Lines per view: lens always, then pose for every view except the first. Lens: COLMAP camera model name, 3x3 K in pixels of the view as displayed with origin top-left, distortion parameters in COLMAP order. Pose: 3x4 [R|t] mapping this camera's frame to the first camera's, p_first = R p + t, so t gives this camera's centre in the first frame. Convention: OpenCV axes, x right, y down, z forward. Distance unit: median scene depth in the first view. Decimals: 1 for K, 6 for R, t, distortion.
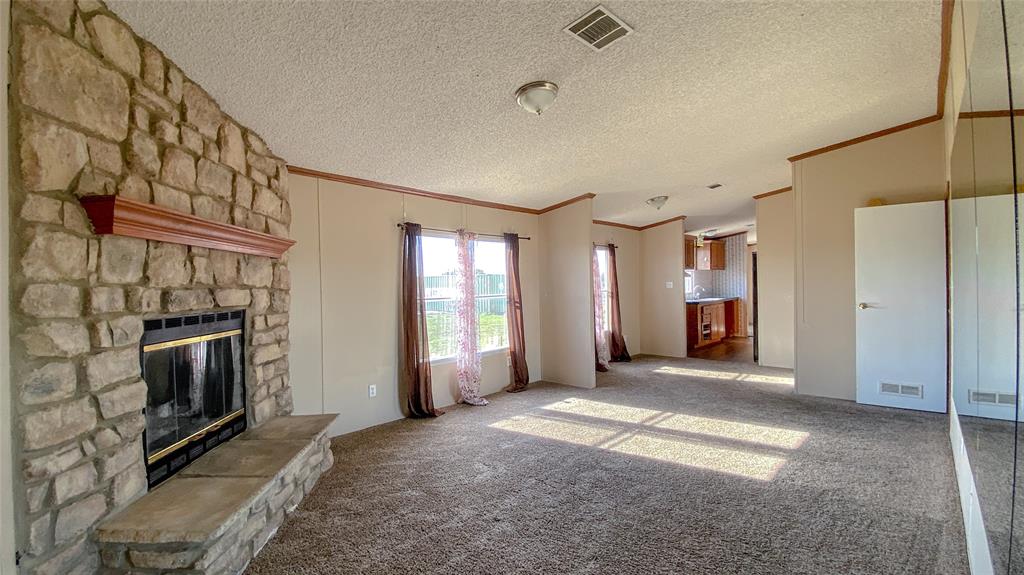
lens RADIAL K [[450.2, 0, 491.8], [0, 450.2, 276.0], [0, 0, 1]] dist [-0.002108, -0.000456]
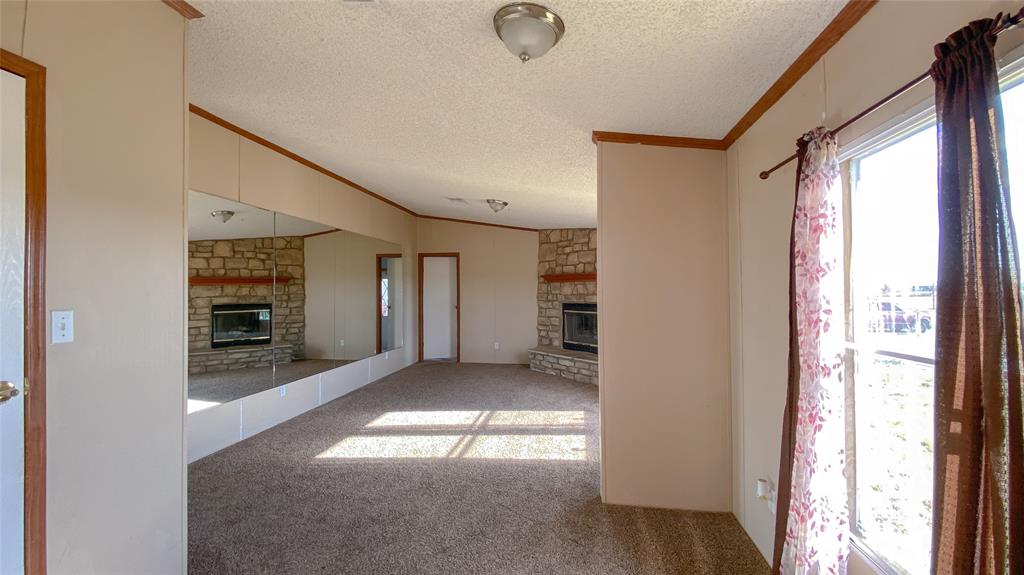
lens RADIAL K [[419.7, 0, 503.6], [0, 419.7, 288.5], [0, 0, 1]] dist [0.019637, -0.001974]
pose [[-0.829543, 0.005861, -0.558411, 1.411358], [0.019112, 0.999657, -0.017901, 0.024148], [0.558115, -0.025522, -0.829371, 3.205737]]
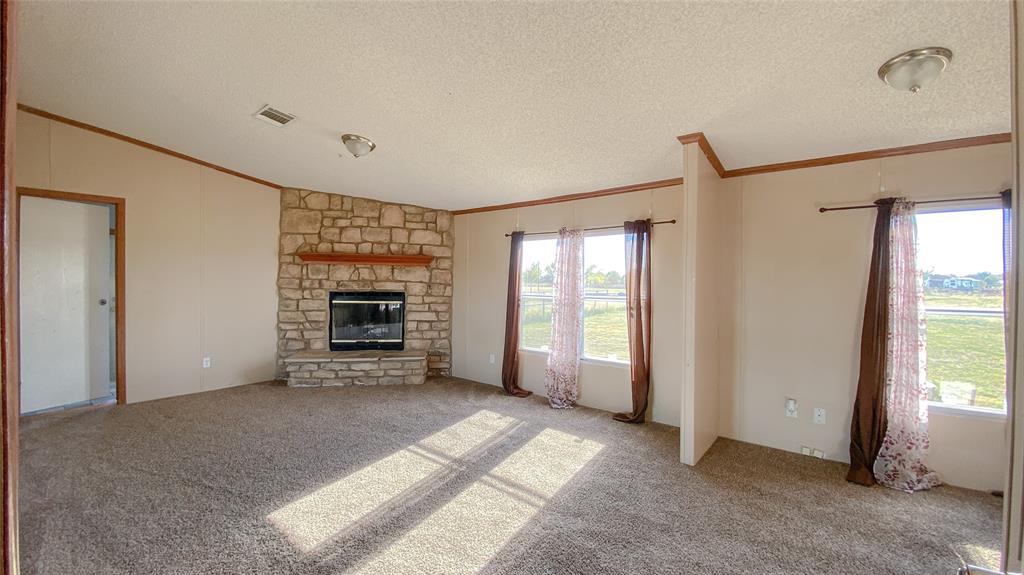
lens RADIAL K [[419.7, 0, 528.5], [0, 419.7, 283.8], [0, 0, 1]] dist [0.019637, -0.001974]
pose [[0.096046, 0.016005, -0.995248, 1.790974], [0.003735, 0.999858, 0.016440, 0.007333], [0.995370, -0.005297, 0.095972, 1.757343]]
